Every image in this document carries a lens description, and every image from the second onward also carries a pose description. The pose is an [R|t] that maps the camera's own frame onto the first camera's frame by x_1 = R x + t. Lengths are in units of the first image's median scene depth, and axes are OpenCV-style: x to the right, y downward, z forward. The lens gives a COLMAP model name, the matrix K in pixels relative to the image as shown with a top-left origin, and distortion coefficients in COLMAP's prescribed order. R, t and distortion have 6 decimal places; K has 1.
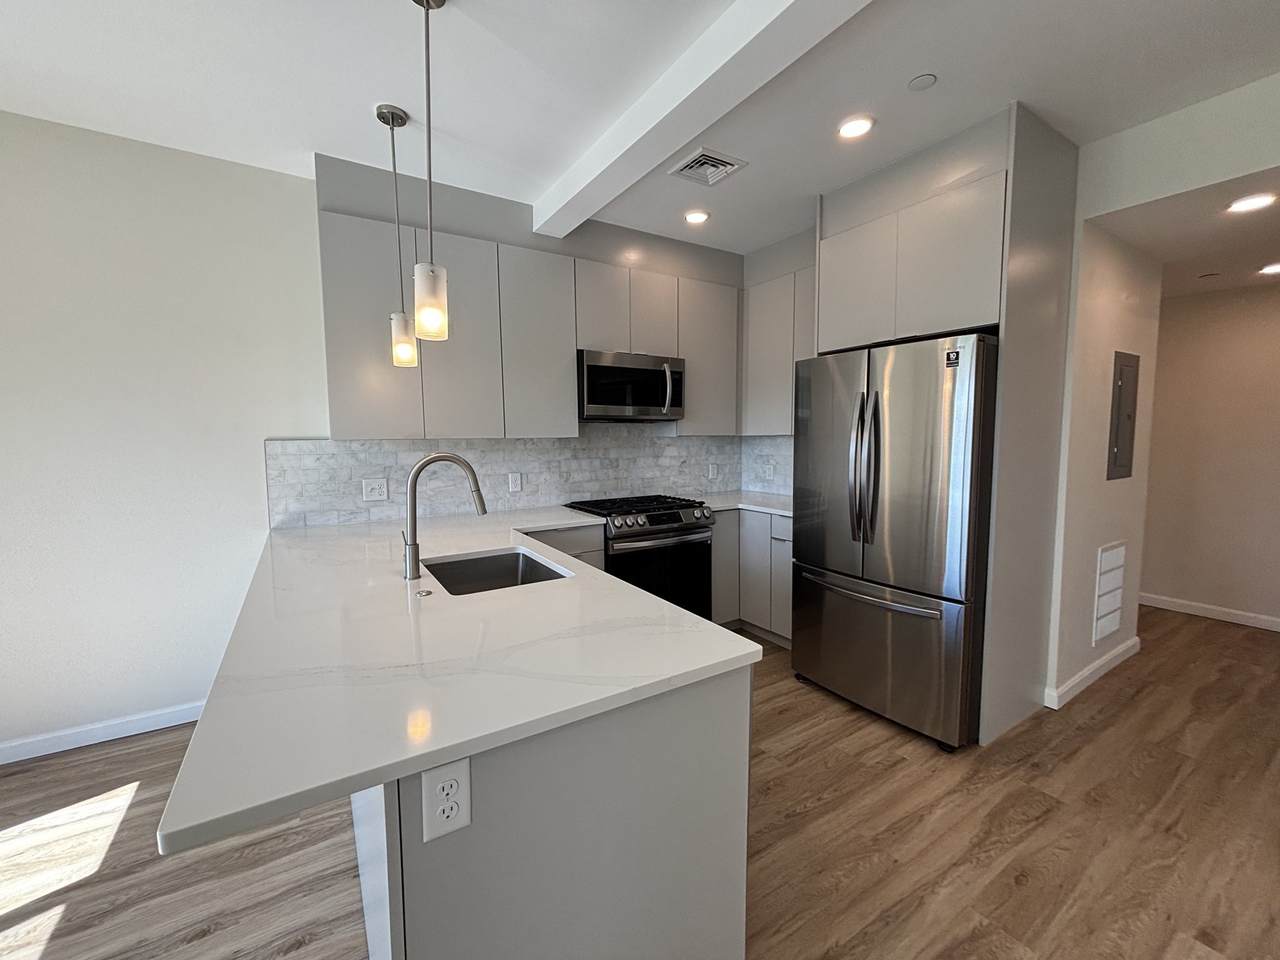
lens RADIAL K [[518.1, 0, 639.5], [0, 518.1, 479.9], [0, 0, 1]] dist [-0.000729, 0.000795]
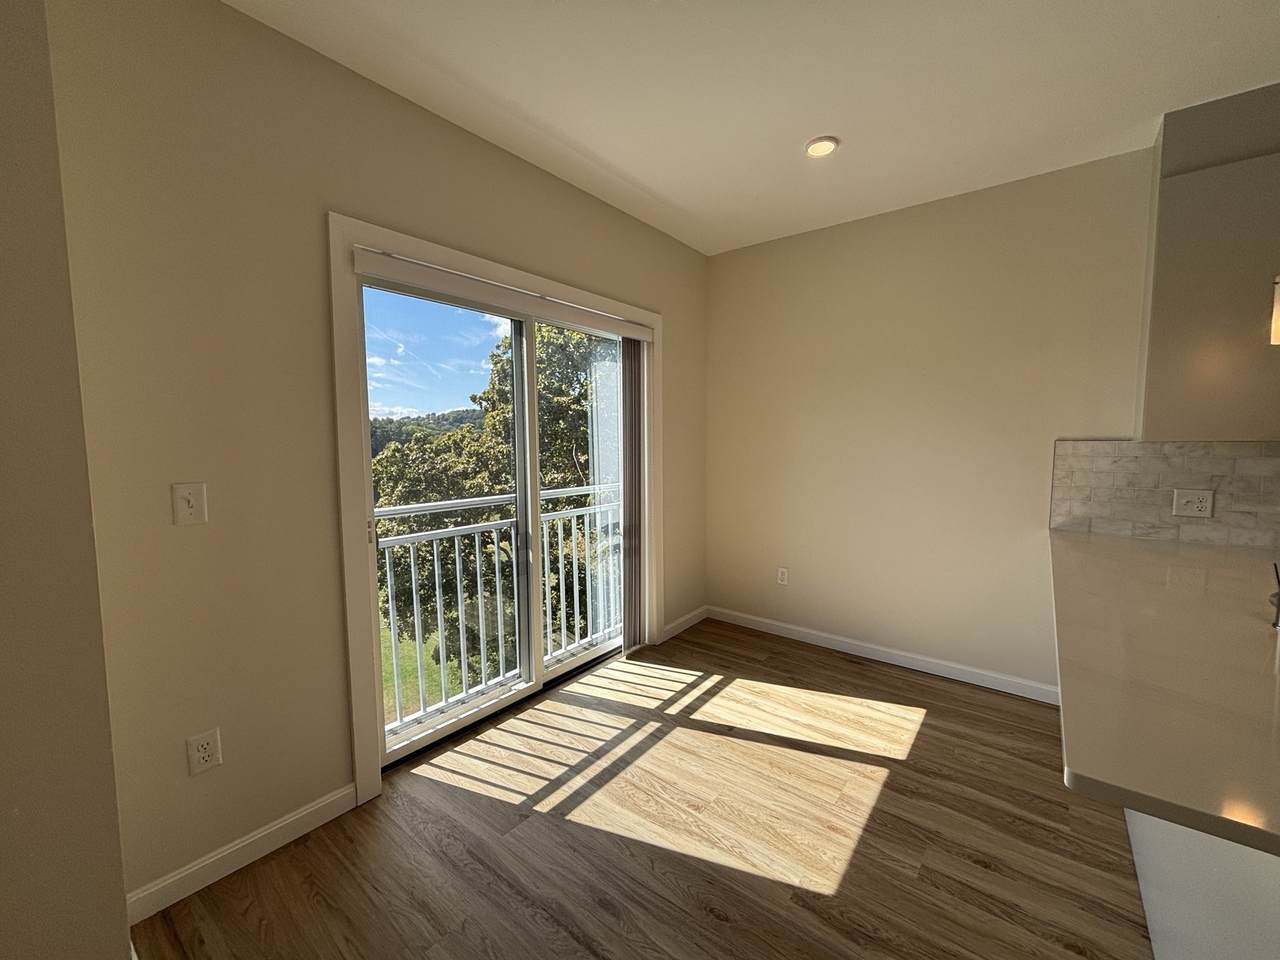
lens RADIAL K [[518.1, 0, 634.8], [0, 518.1, 481.4], [0, 0, 1]] dist [-0.000729, 0.000795]
pose [[0.330783, 0.083604, -0.939996, -0.042327], [-0.080305, 0.994949, 0.060232, 0.006762], [0.940284, 0.055562, 0.335826, -0.091956]]
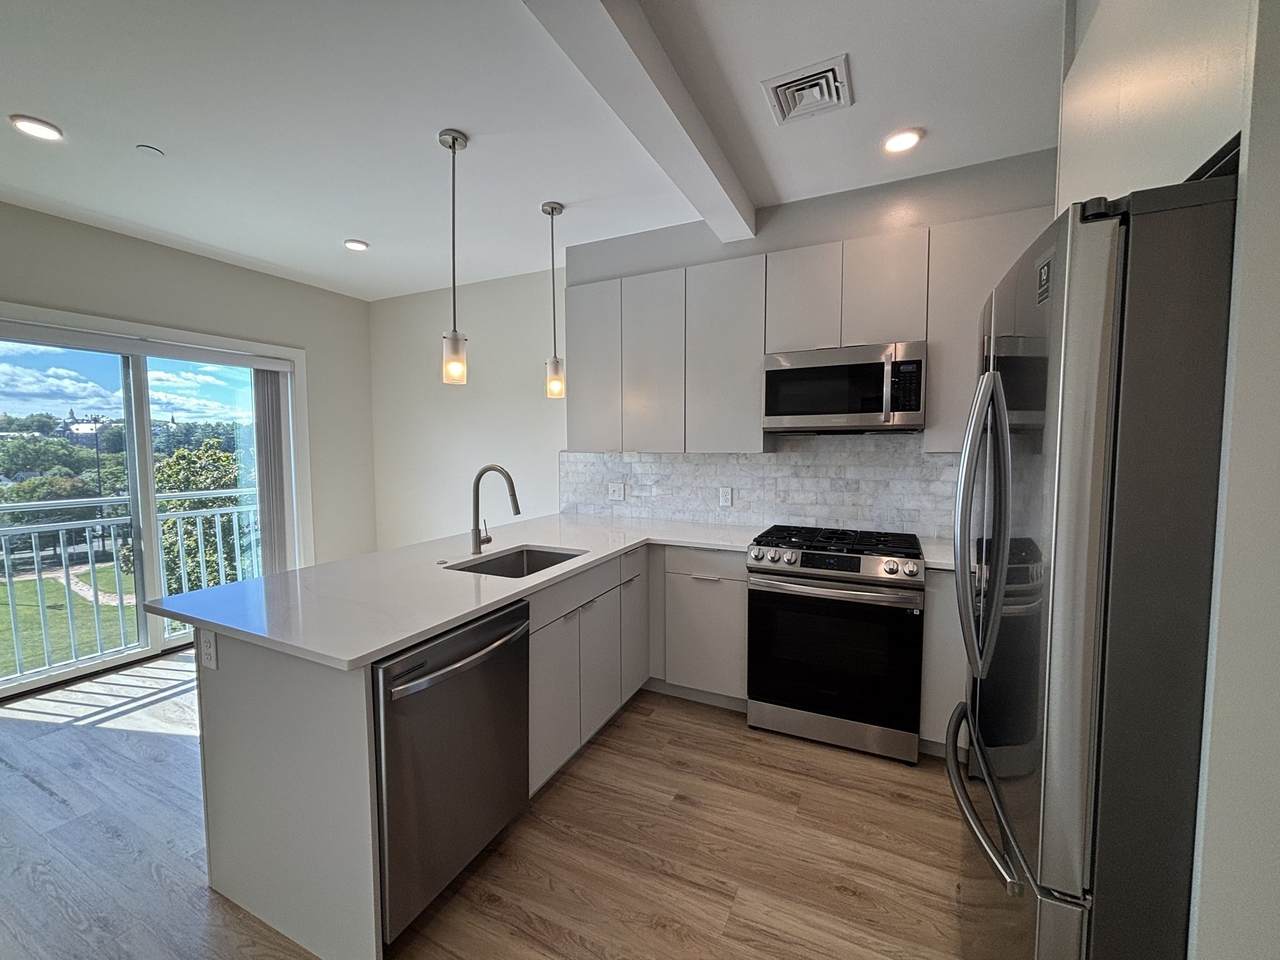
lens RADIAL K [[518.1, 0, 635.6], [0, 518.1, 479.7], [0, 0, 1]] dist [-0.000729, 0.000795]
pose [[0.520547, 0.064169, -0.851418, 0.598885], [-0.074441, 0.996786, 0.029612, -0.051888], [0.850582, 0.047966, 0.523651, 0.388653]]
